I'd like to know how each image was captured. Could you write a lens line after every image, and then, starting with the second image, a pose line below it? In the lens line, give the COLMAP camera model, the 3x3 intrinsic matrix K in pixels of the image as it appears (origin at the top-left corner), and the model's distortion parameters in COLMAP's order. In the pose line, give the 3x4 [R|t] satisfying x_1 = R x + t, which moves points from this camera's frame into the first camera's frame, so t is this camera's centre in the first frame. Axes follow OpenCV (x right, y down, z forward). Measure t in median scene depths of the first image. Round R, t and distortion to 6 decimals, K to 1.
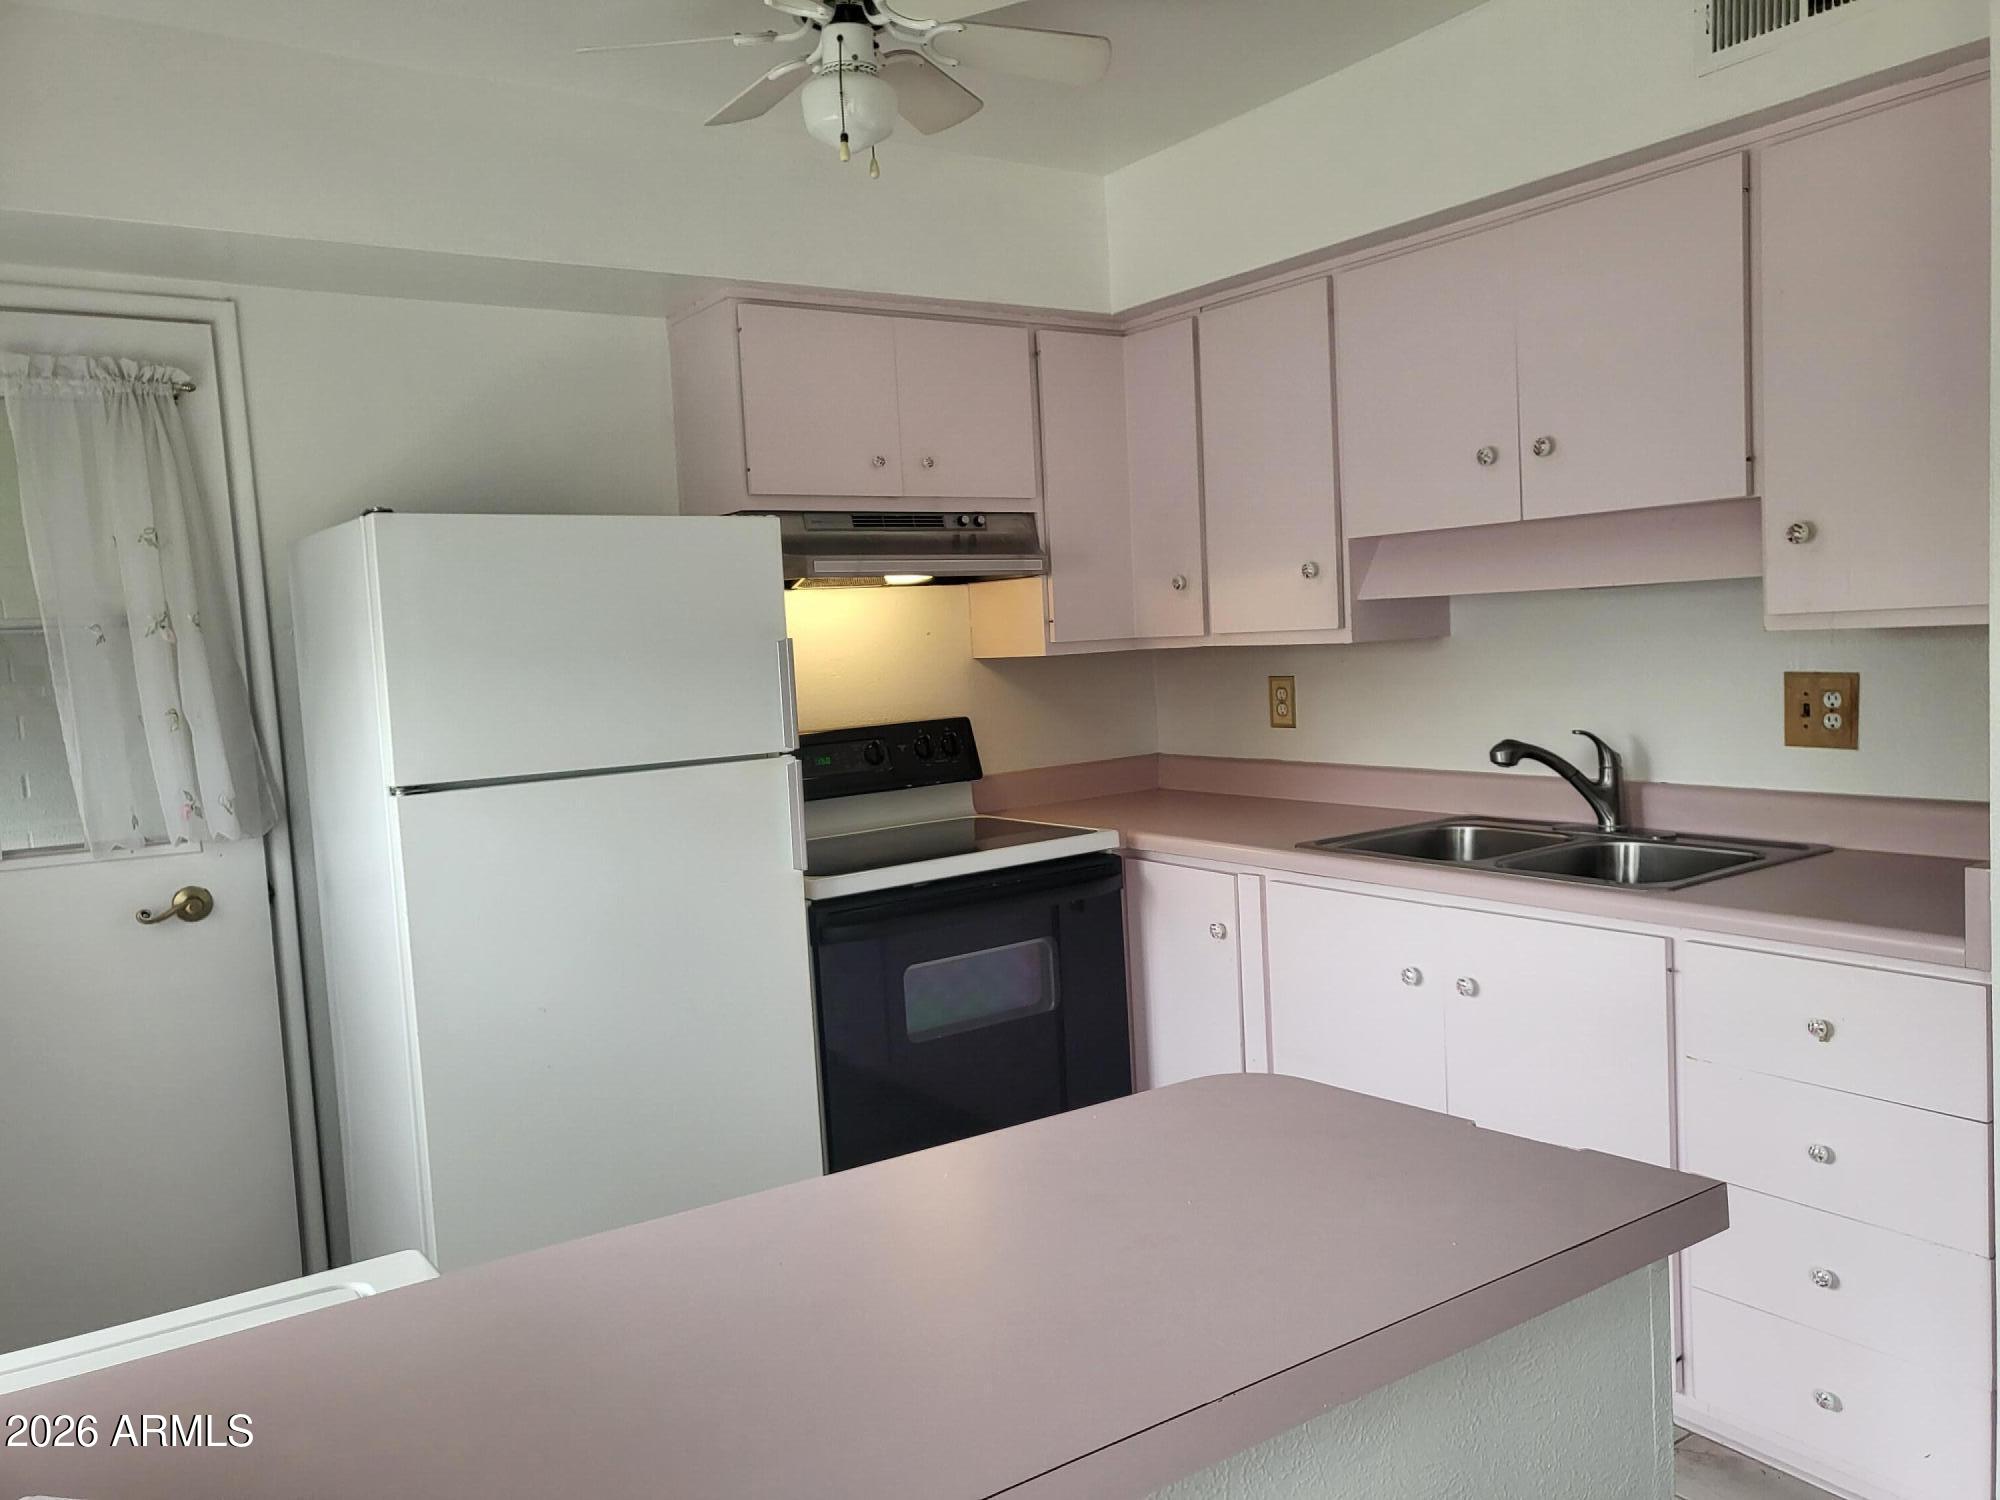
lens RADIAL K [[1533.0, 0, 985.4], [0, 1533.0, 749.9], [0, 0, 1]] dist [0.014665, 0.057981]
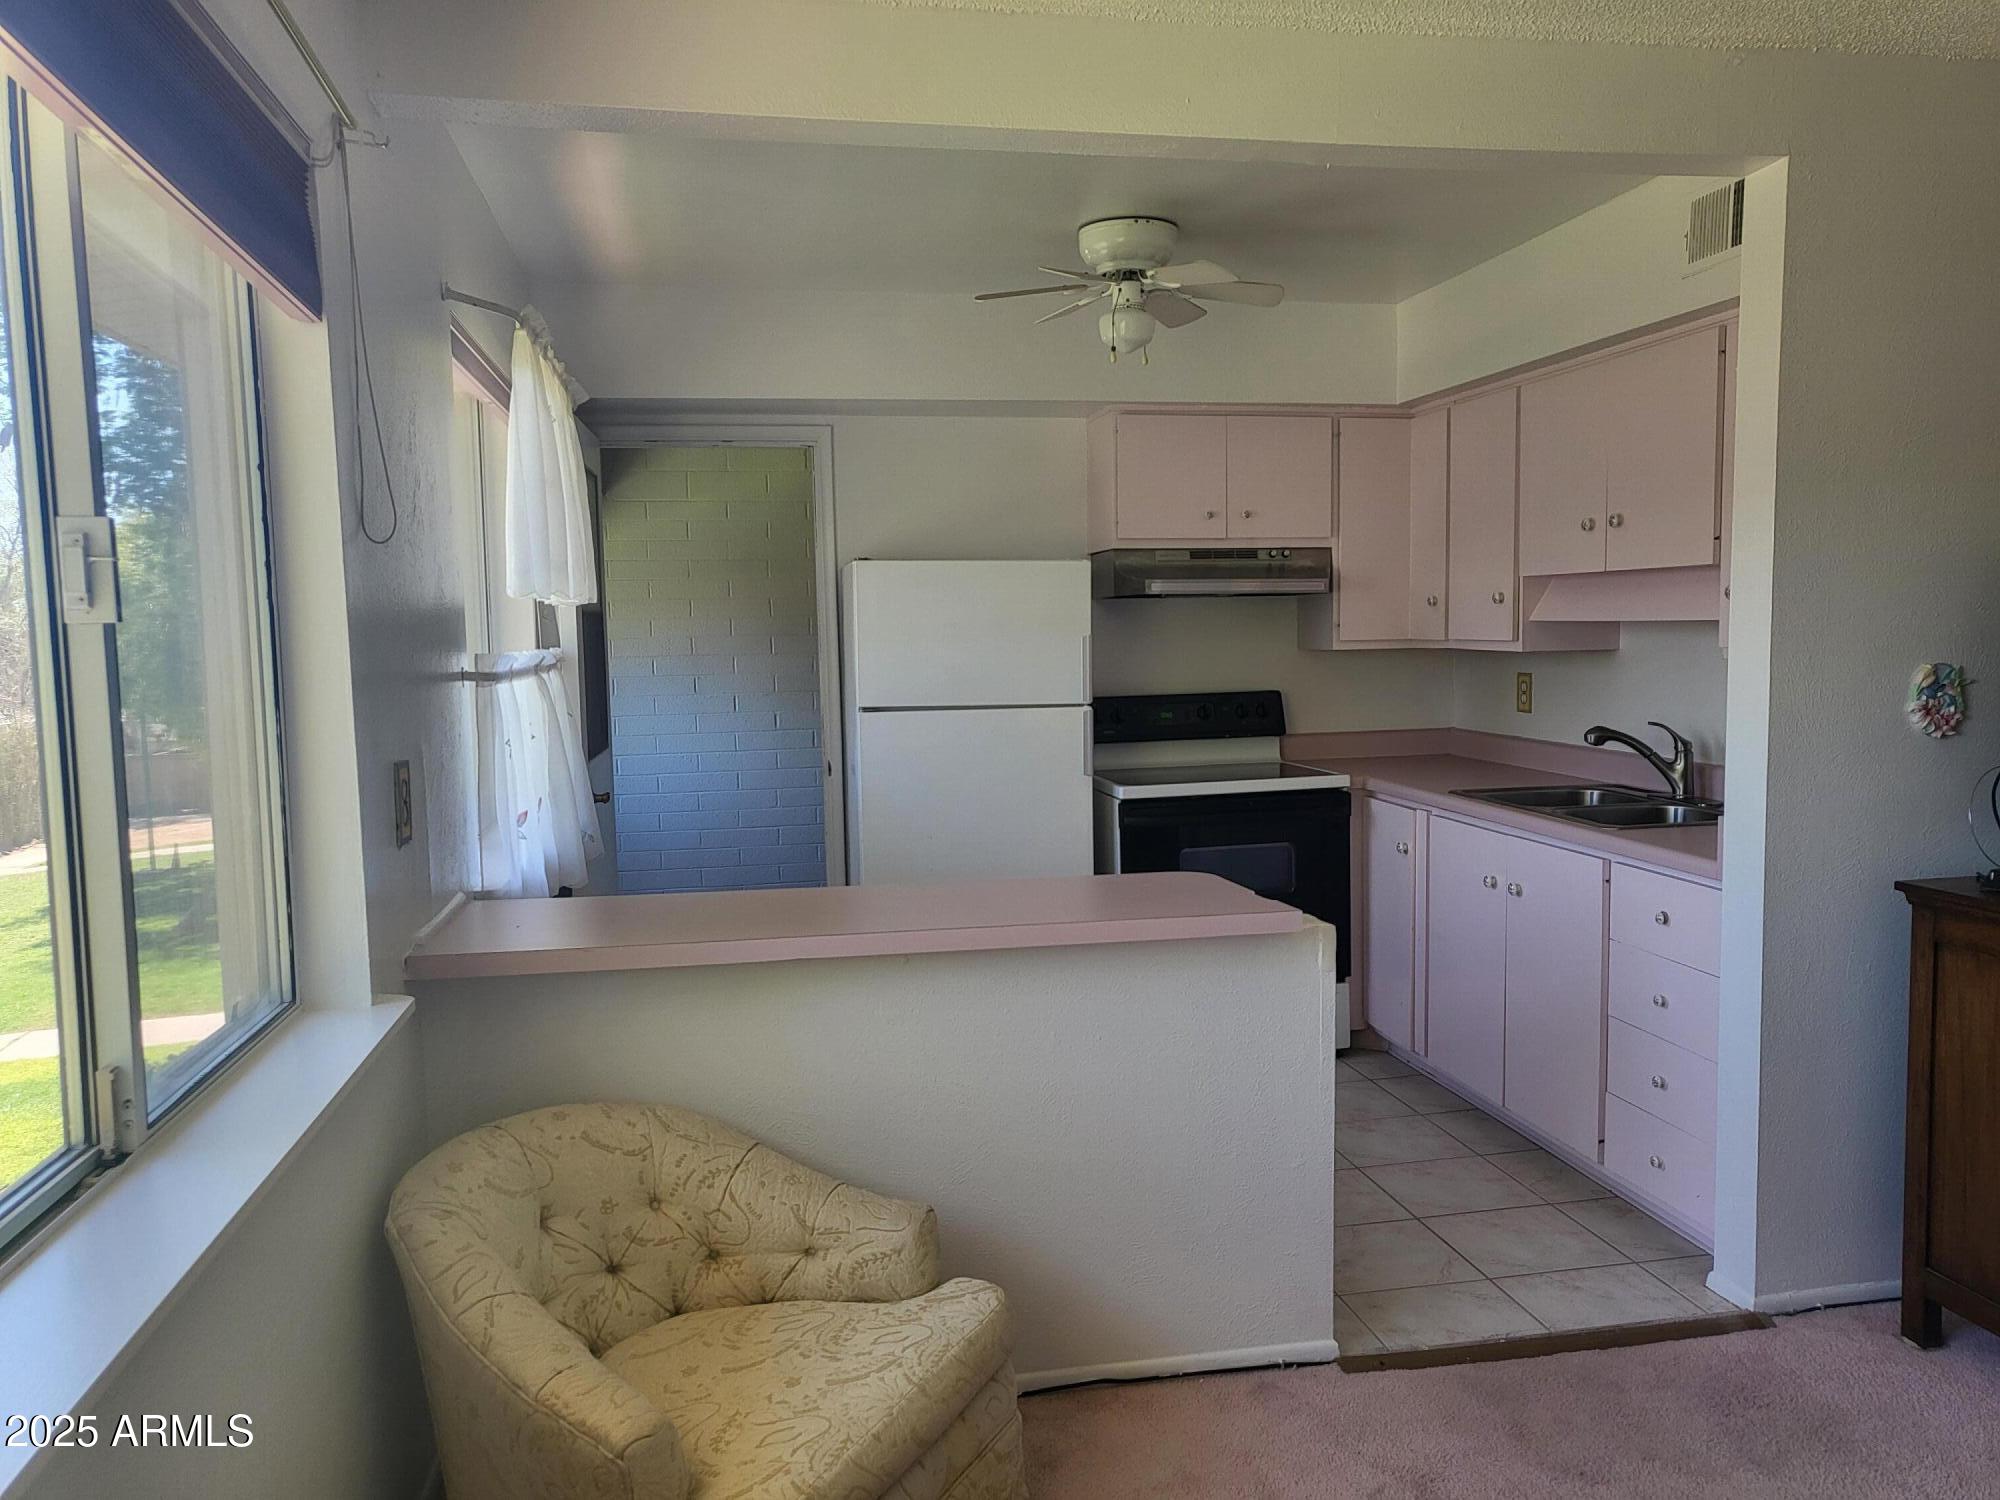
lens RADIAL K [[1533.0, 0, 1011.0], [0, 1533.0, 753.2], [0, 0, 1]] dist [0.014665, 0.057981]
pose [[0.915735, 0.070474, -0.395555, 0.370119], [-0.061230, 0.997476, 0.035964, 0.000229], [0.397090, -0.008713, 0.917738, -0.452807]]
